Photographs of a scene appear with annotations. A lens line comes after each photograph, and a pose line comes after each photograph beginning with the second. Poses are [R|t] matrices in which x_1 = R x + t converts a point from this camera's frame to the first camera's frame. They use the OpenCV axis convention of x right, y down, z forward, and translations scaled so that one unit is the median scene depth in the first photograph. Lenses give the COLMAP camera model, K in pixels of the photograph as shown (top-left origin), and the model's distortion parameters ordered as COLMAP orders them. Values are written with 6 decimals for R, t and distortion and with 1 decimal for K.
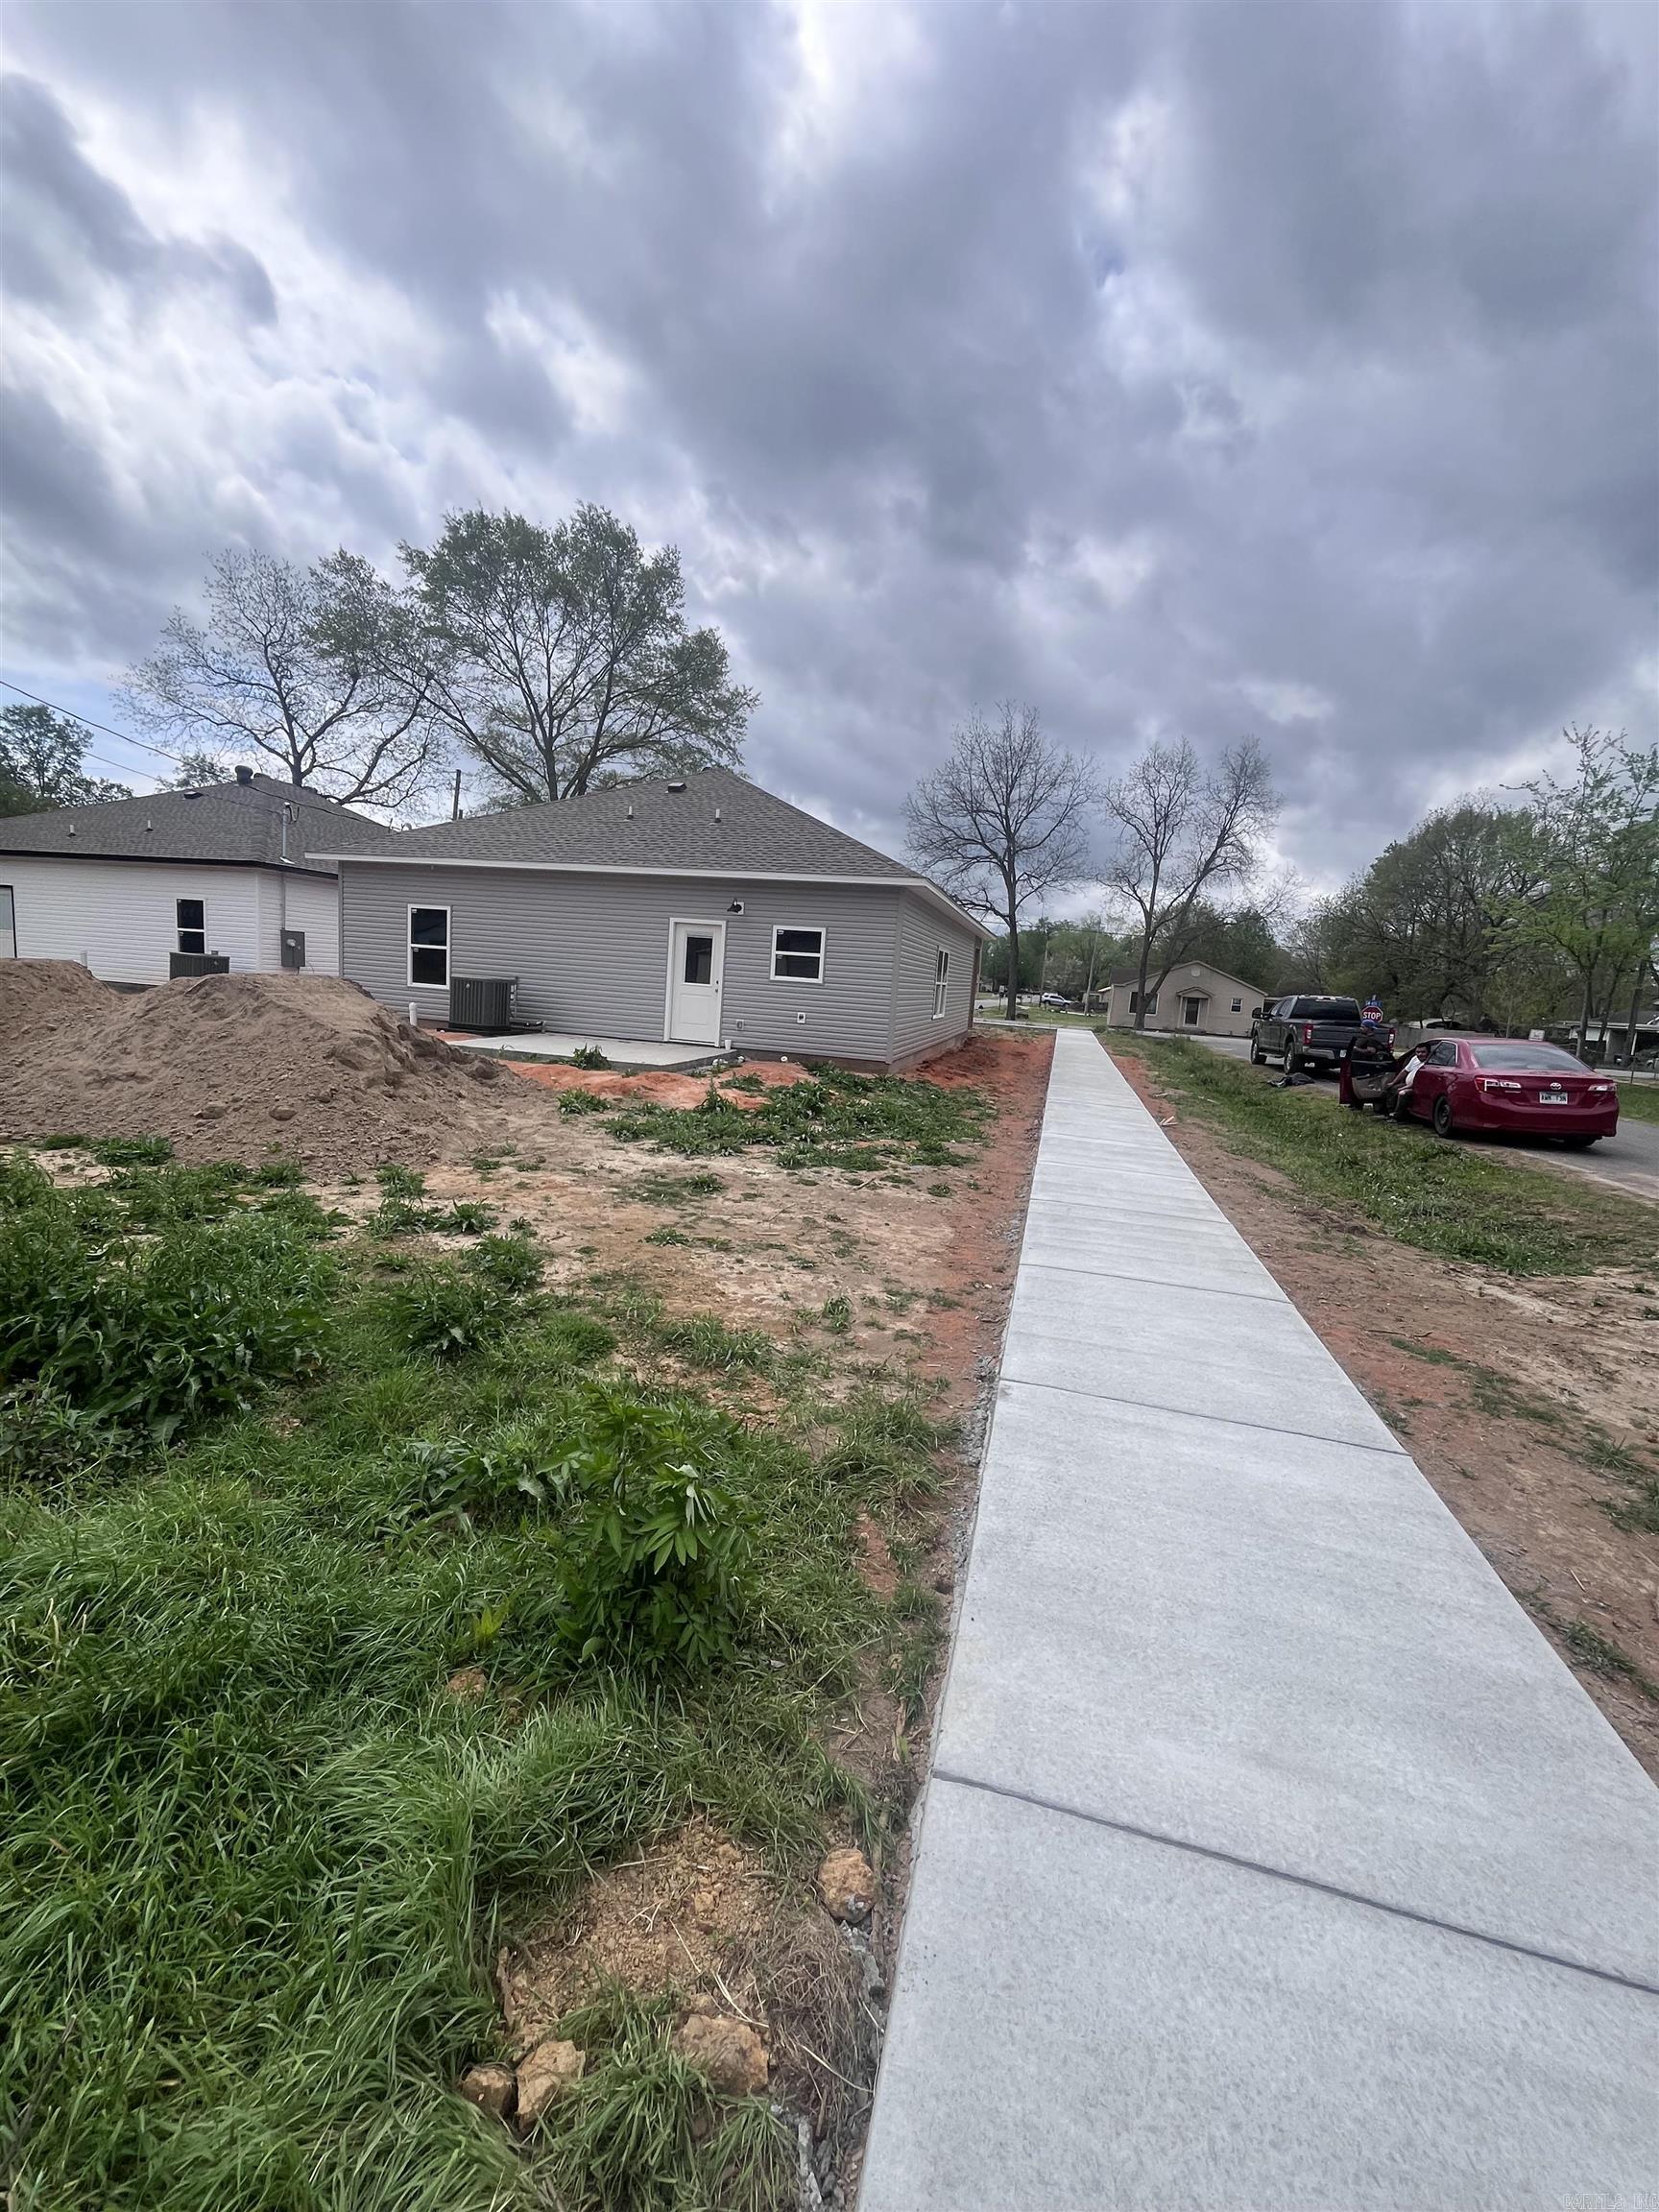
lens RADIAL K [[897.1, 0, 829.5], [0, 897.1, 1106.0], [0, 0, 1]] dist [-0.001560, 0.000169]
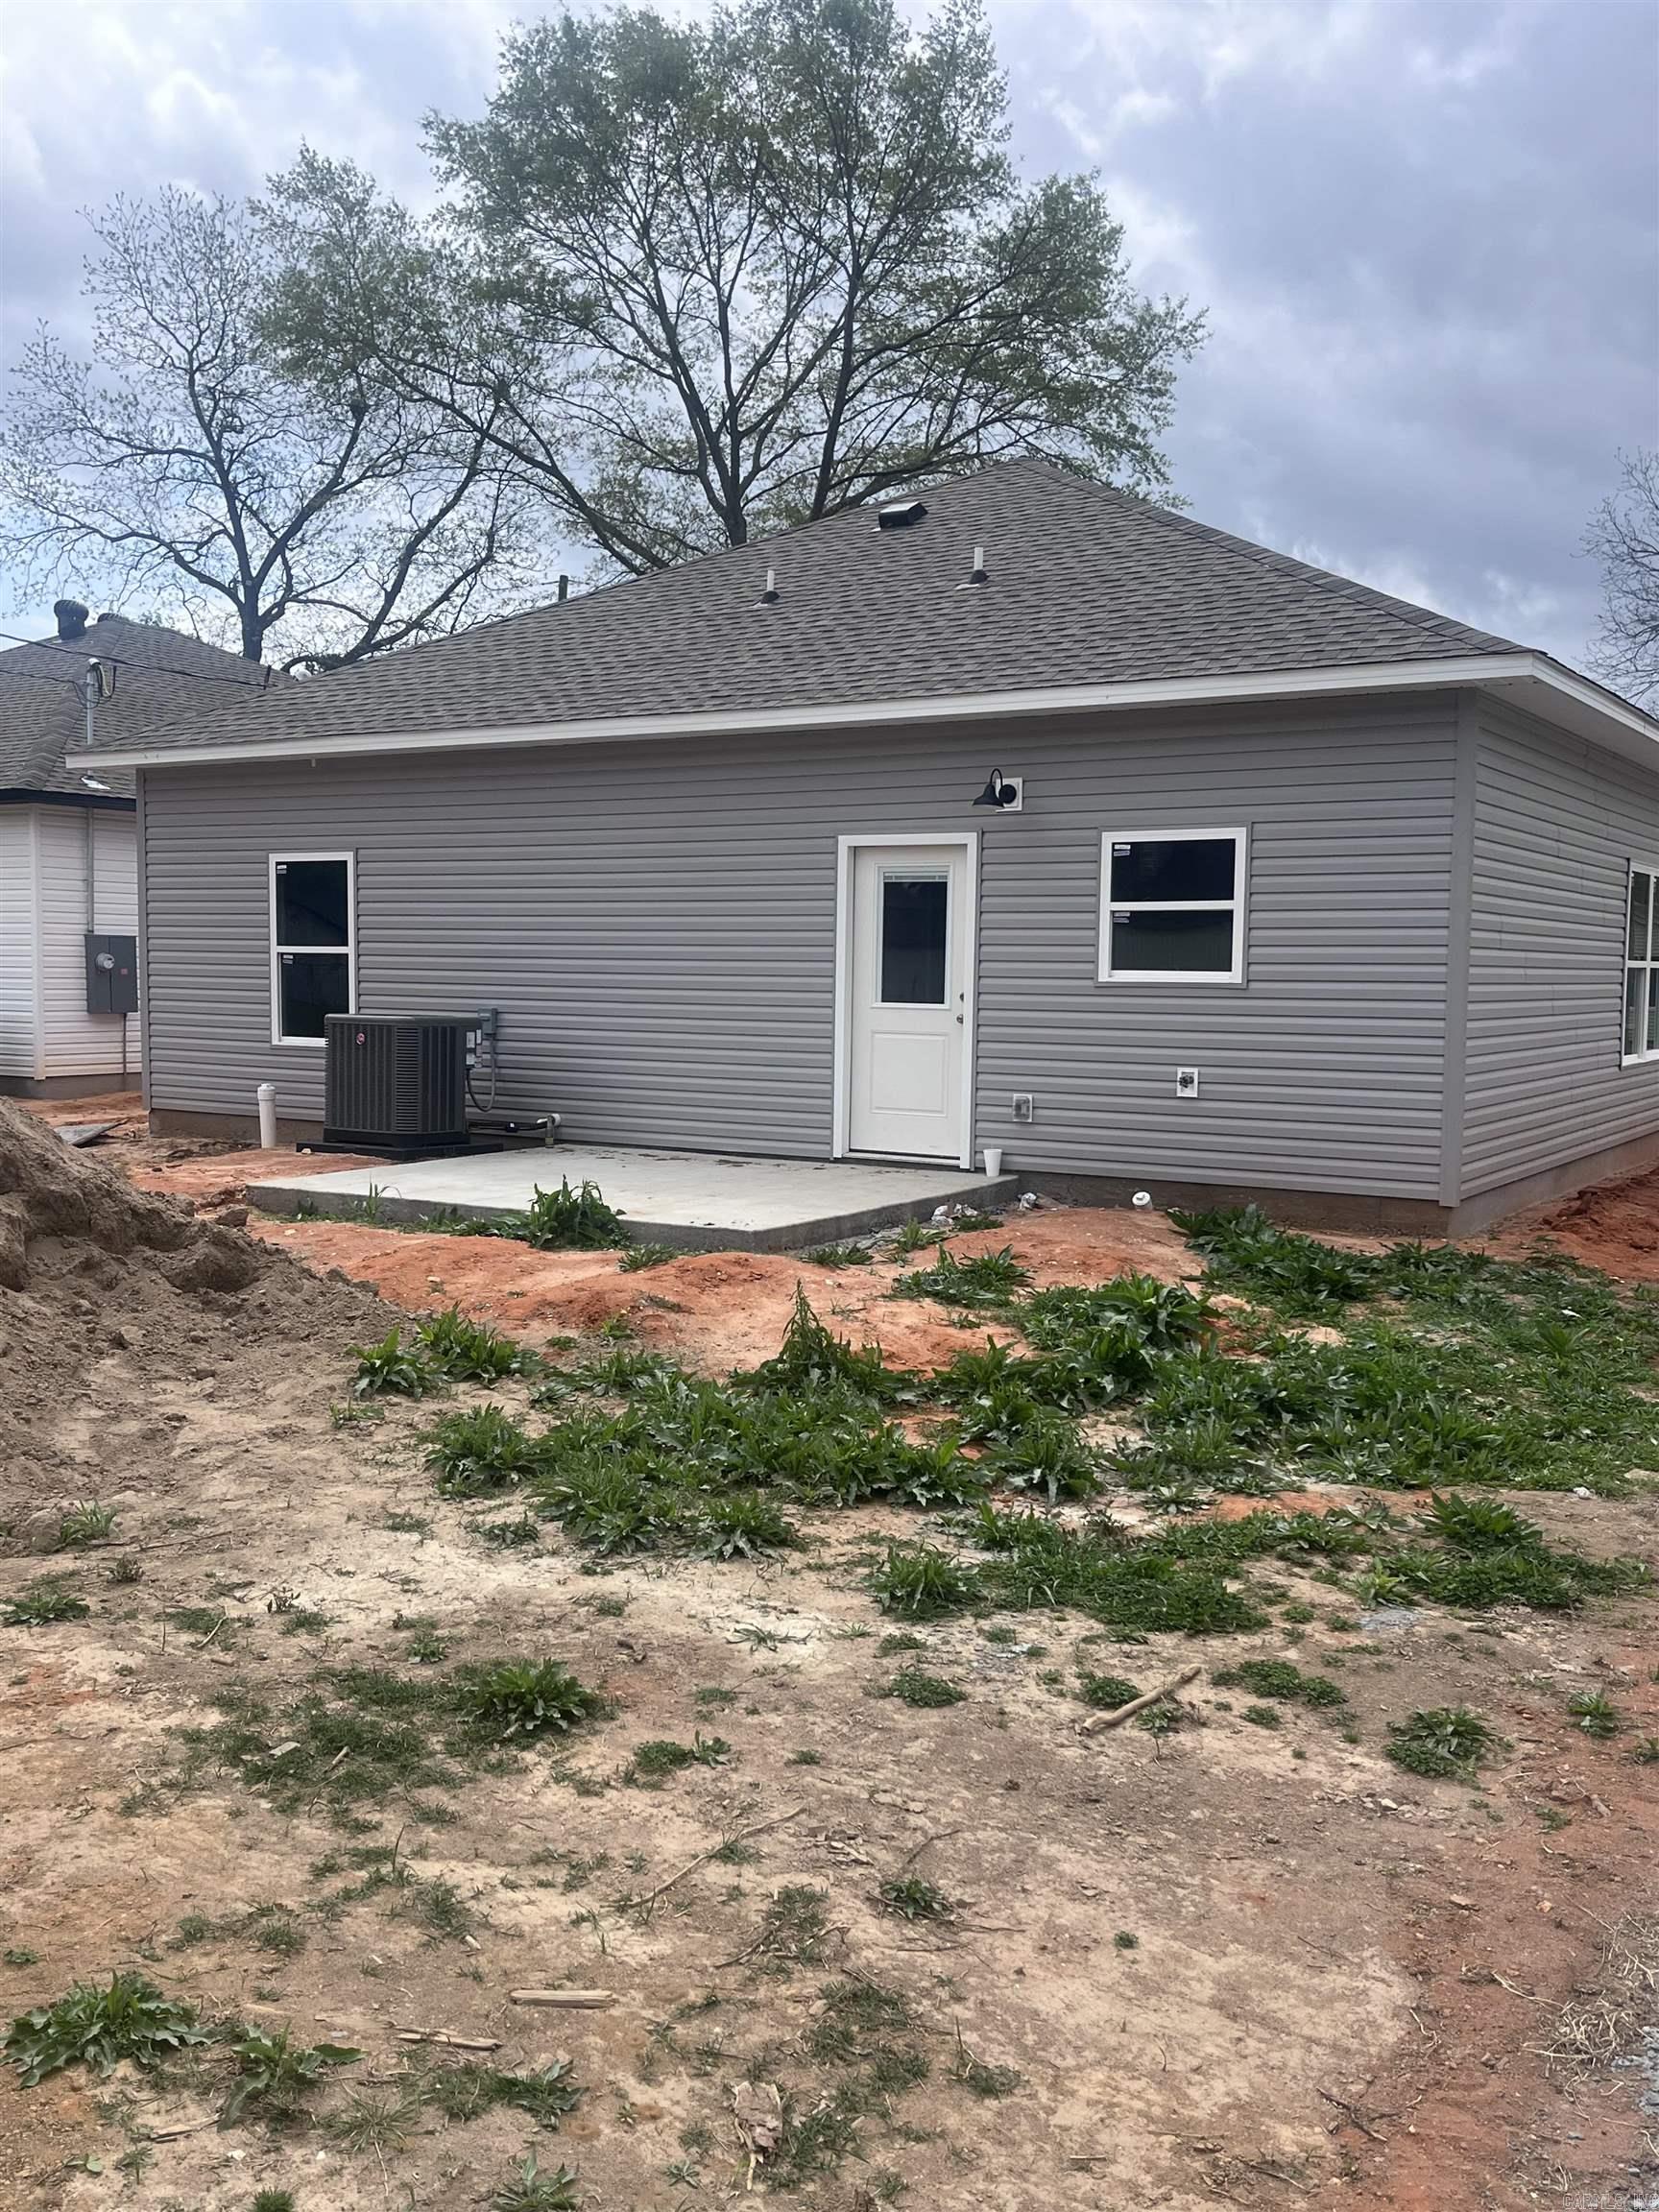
lens RADIAL K [[1980.2, 0, 829.5], [0, 1980.2, 1106.0], [0, 0, 1]] dist [0.097174, -0.177326]
pose [[0.950285, -0.037967, -0.309058, 0.063566], [0.011704, 0.996192, -0.086393, -0.018377], [0.311162, 0.078481, 0.947111, 0.171922]]
